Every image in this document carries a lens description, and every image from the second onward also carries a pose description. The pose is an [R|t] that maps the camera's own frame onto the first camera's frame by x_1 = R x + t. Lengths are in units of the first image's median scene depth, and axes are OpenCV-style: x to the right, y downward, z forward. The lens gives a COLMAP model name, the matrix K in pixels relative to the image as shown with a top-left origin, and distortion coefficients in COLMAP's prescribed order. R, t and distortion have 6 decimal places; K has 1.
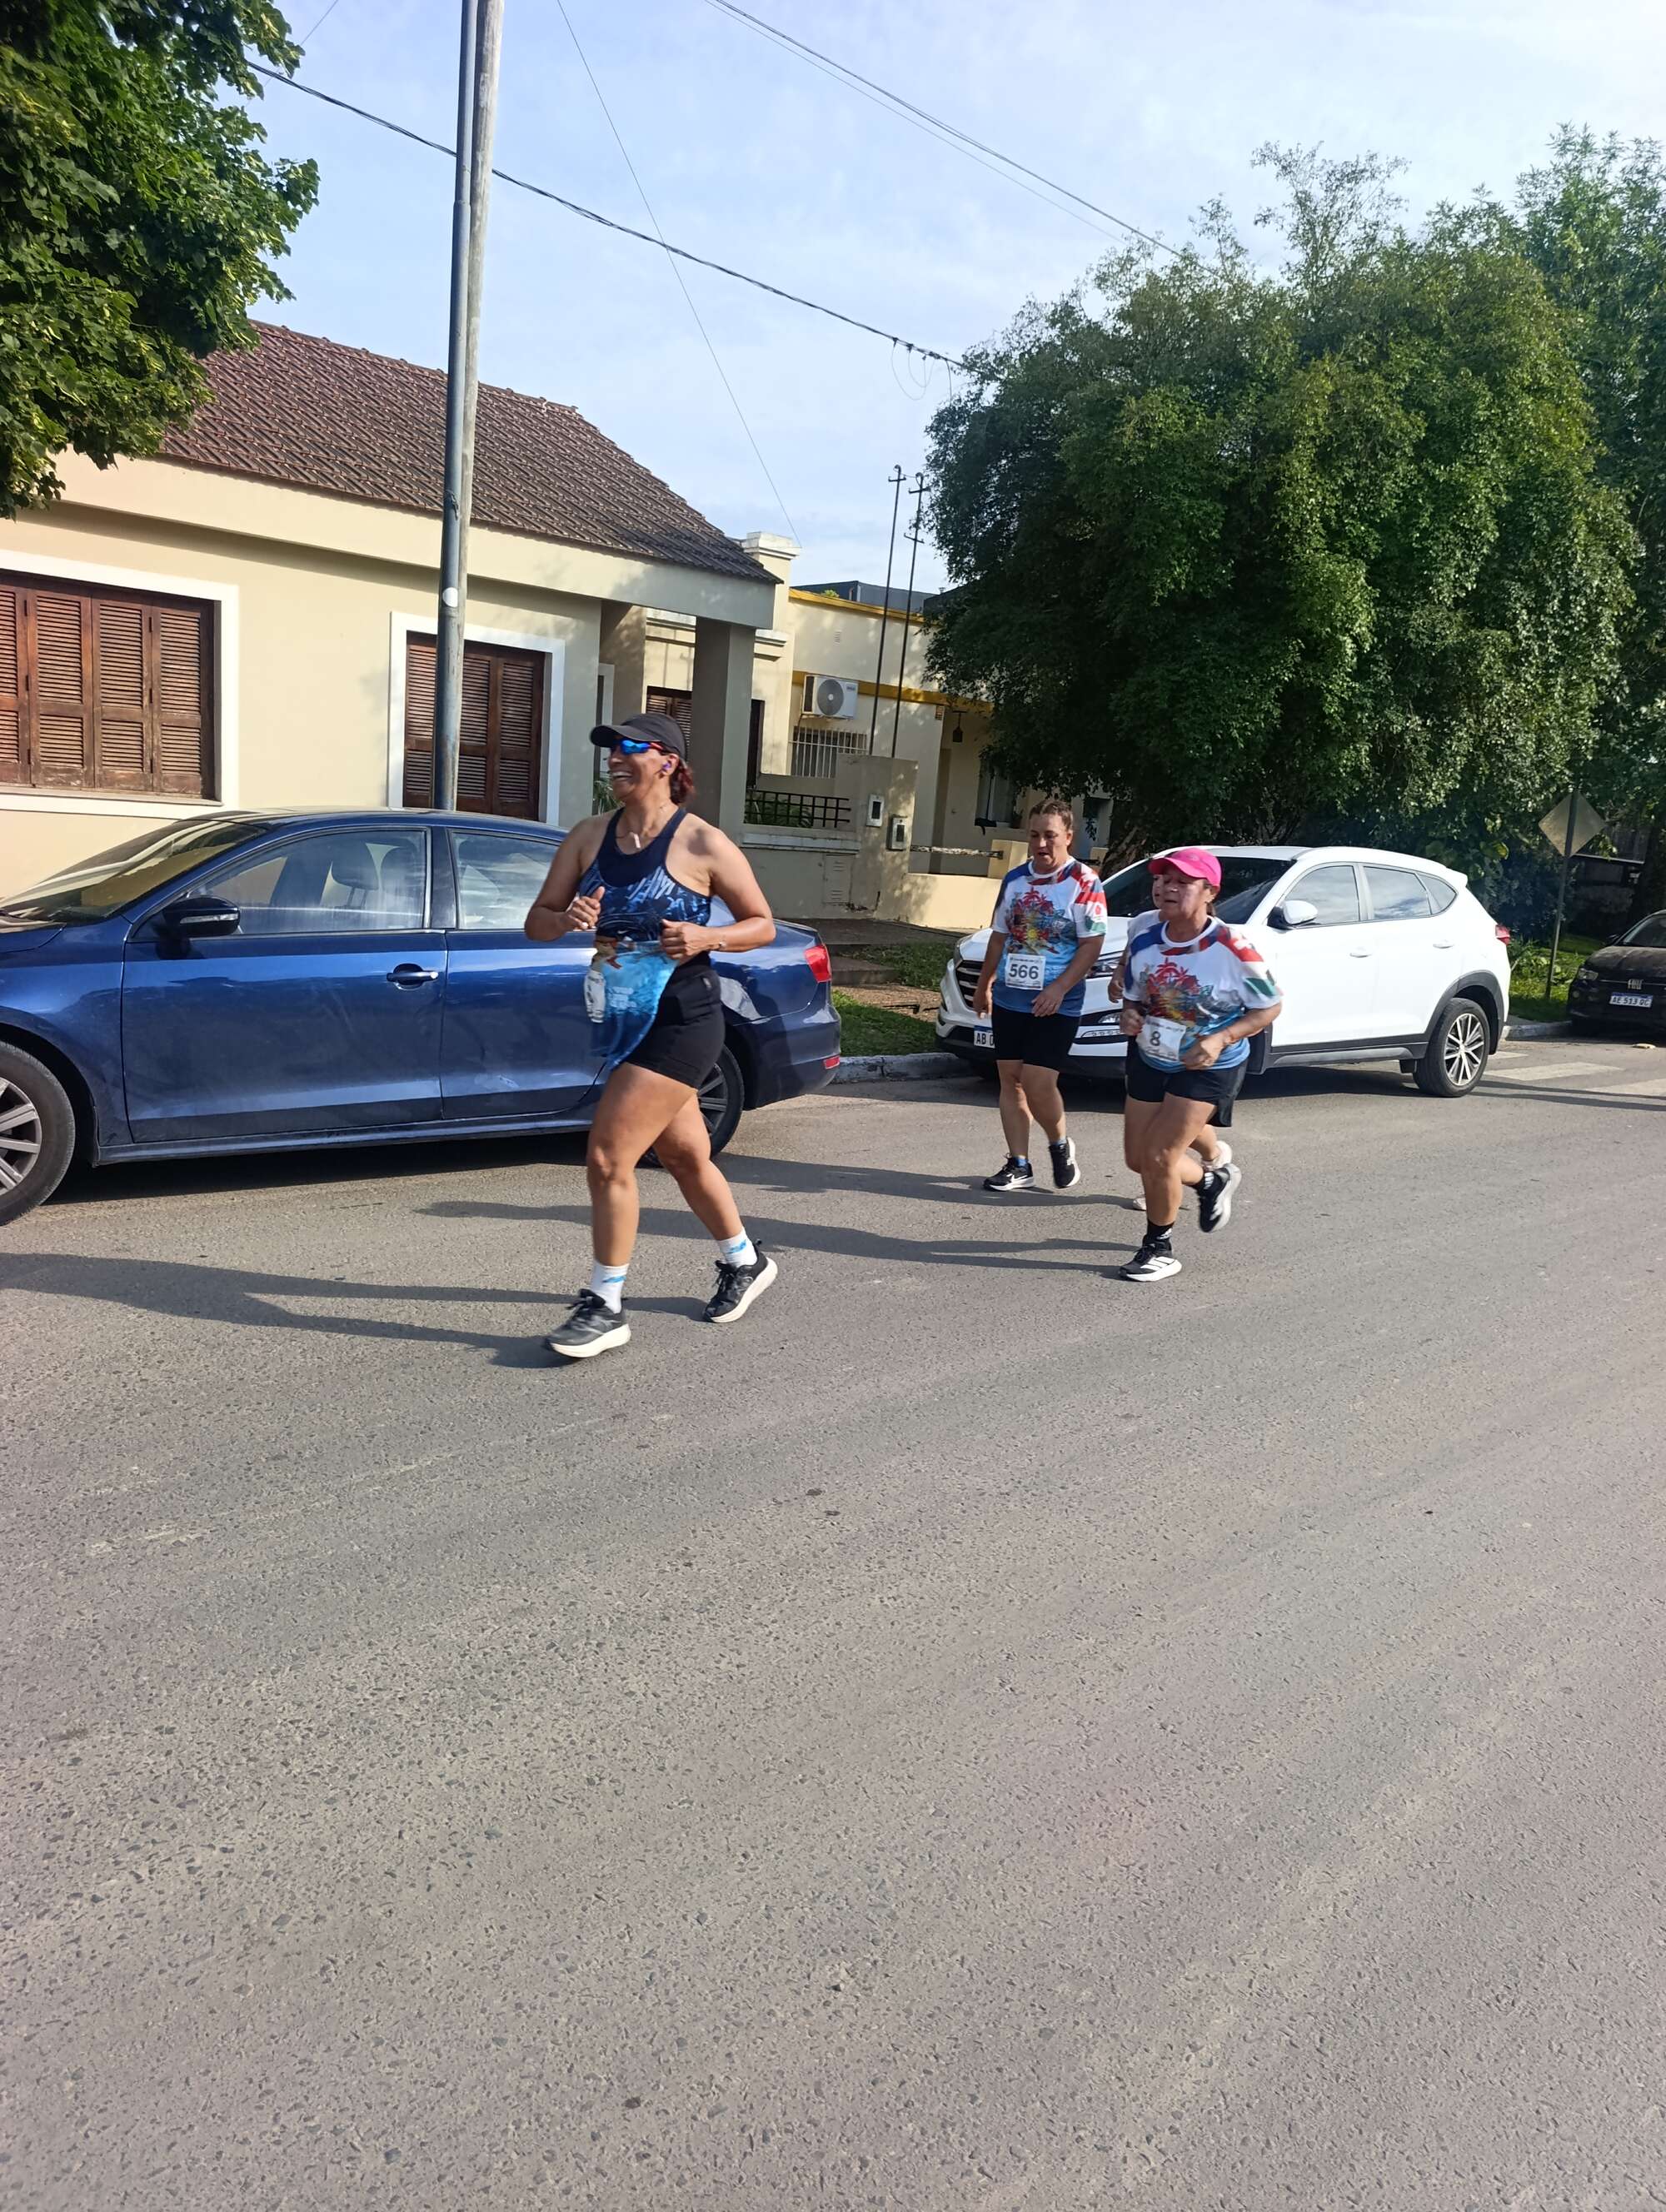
lens RADIAL K [[1582.0, 0, 815.5], [0, 1582.0, 1108.6], [0, 0, 1]] dist [0.009568, -0.023859]
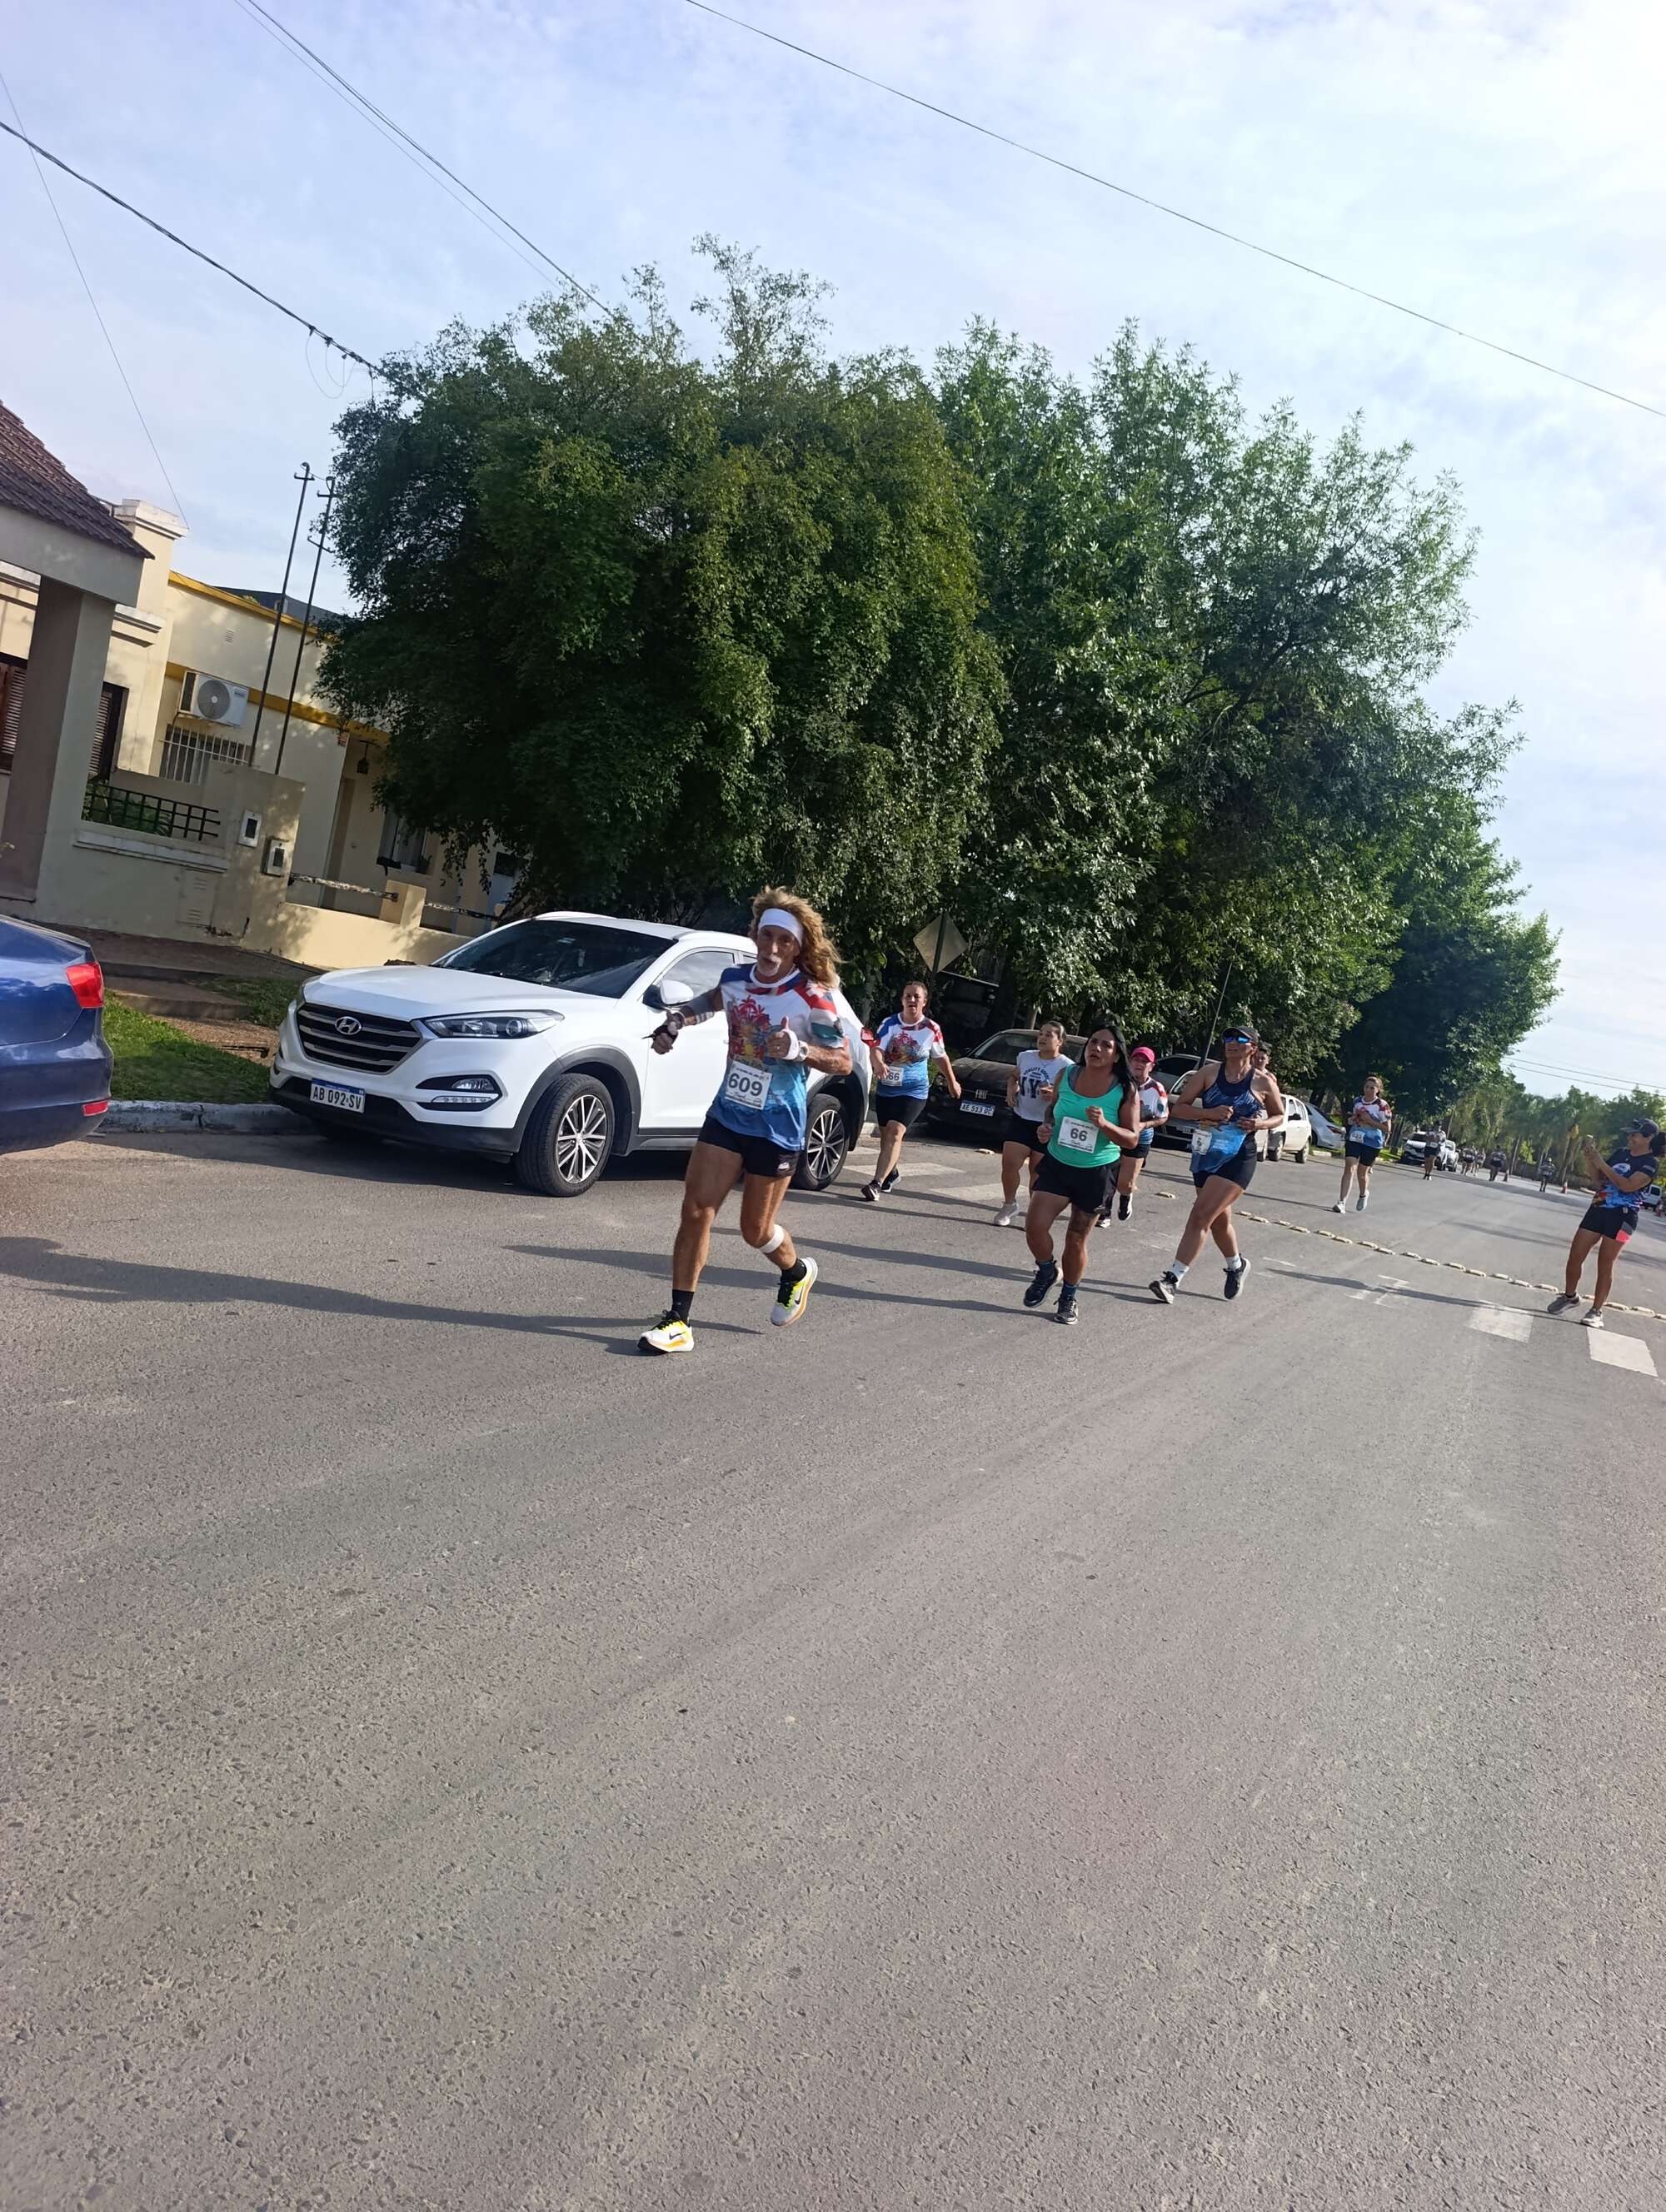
lens RADIAL K [[1535.5, 0, 889.2], [0, 1535.5, 1118.0], [0, 0, 1]] dist [0.053839, -0.096988]
pose [[0.913161, 0.076032, 0.400445, 0.040580], [-0.063097, 0.996974, -0.045411, -0.008403], [-0.402685, 0.016201, 0.915195, 0.059921]]
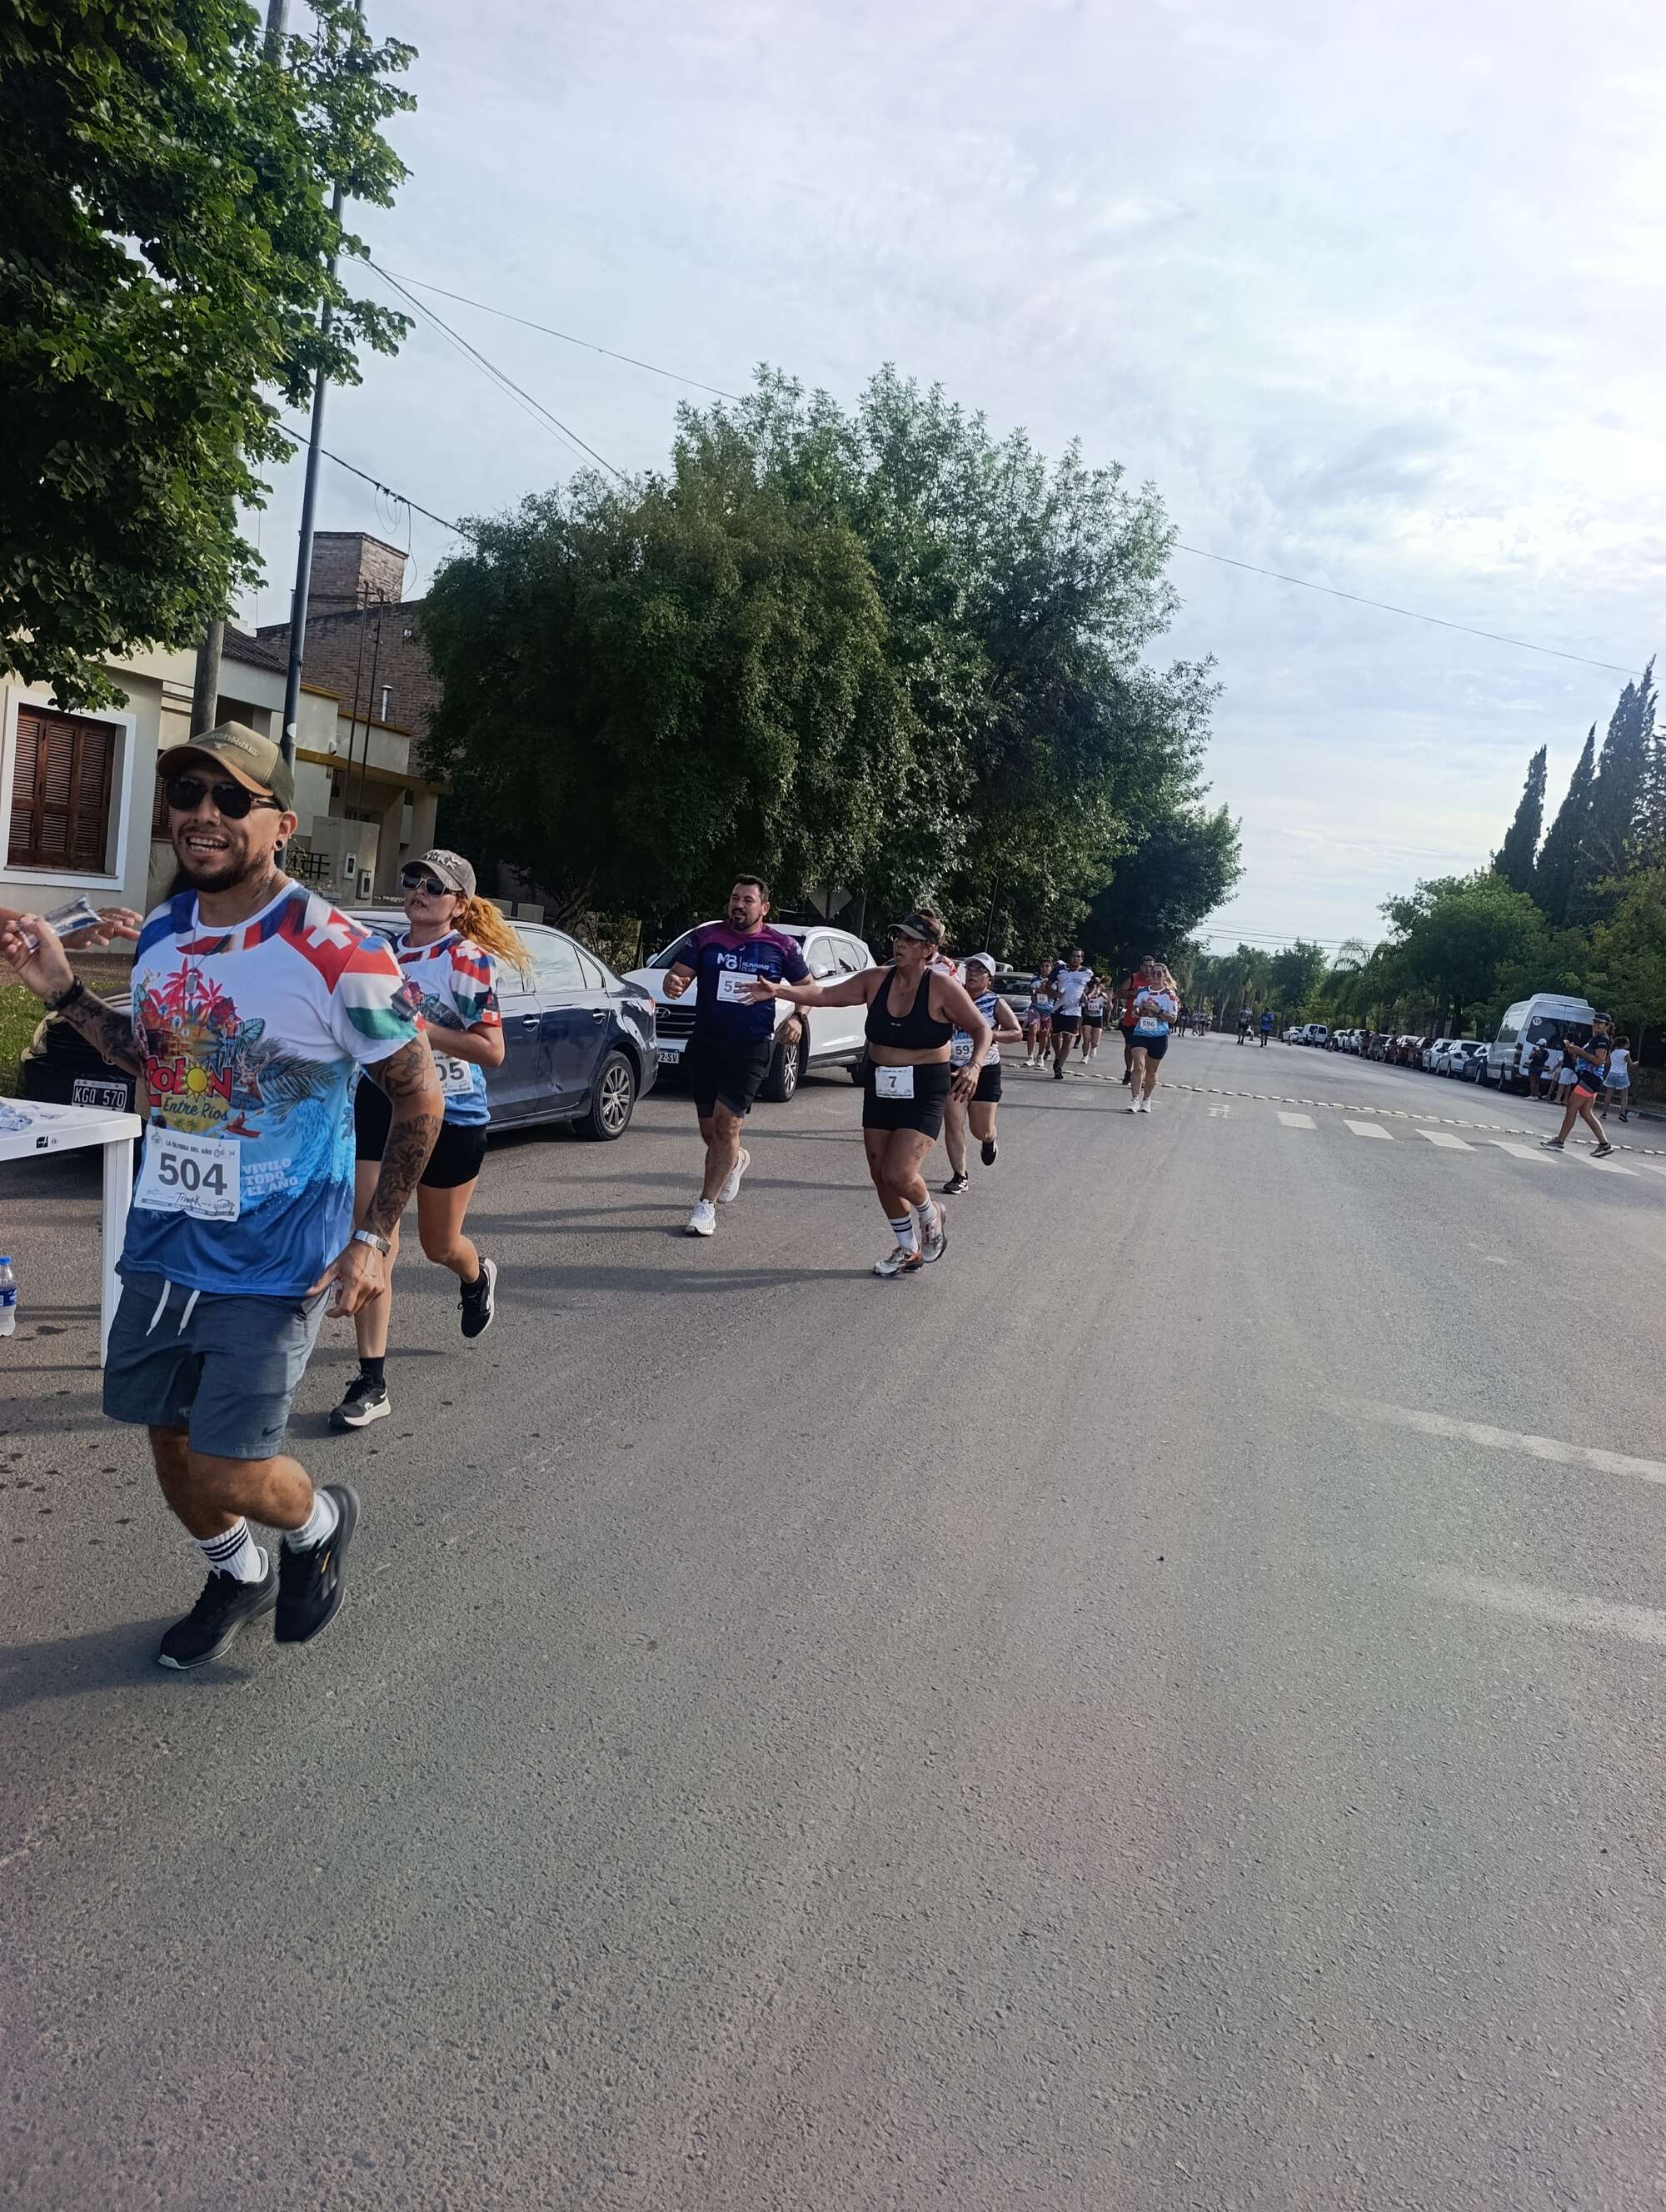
lens RADIAL K [[1533.1, 0, 833.0], [0, 1533.1, 1106.0], [0, 0, 1]] dist [0.036584, -0.081709]
pose [[0.839793, -0.043521, 0.541159, -0.403220], [0.047854, 0.998836, 0.006066, 0.001931], [-0.540793, 0.020803, 0.840898, -0.224252]]
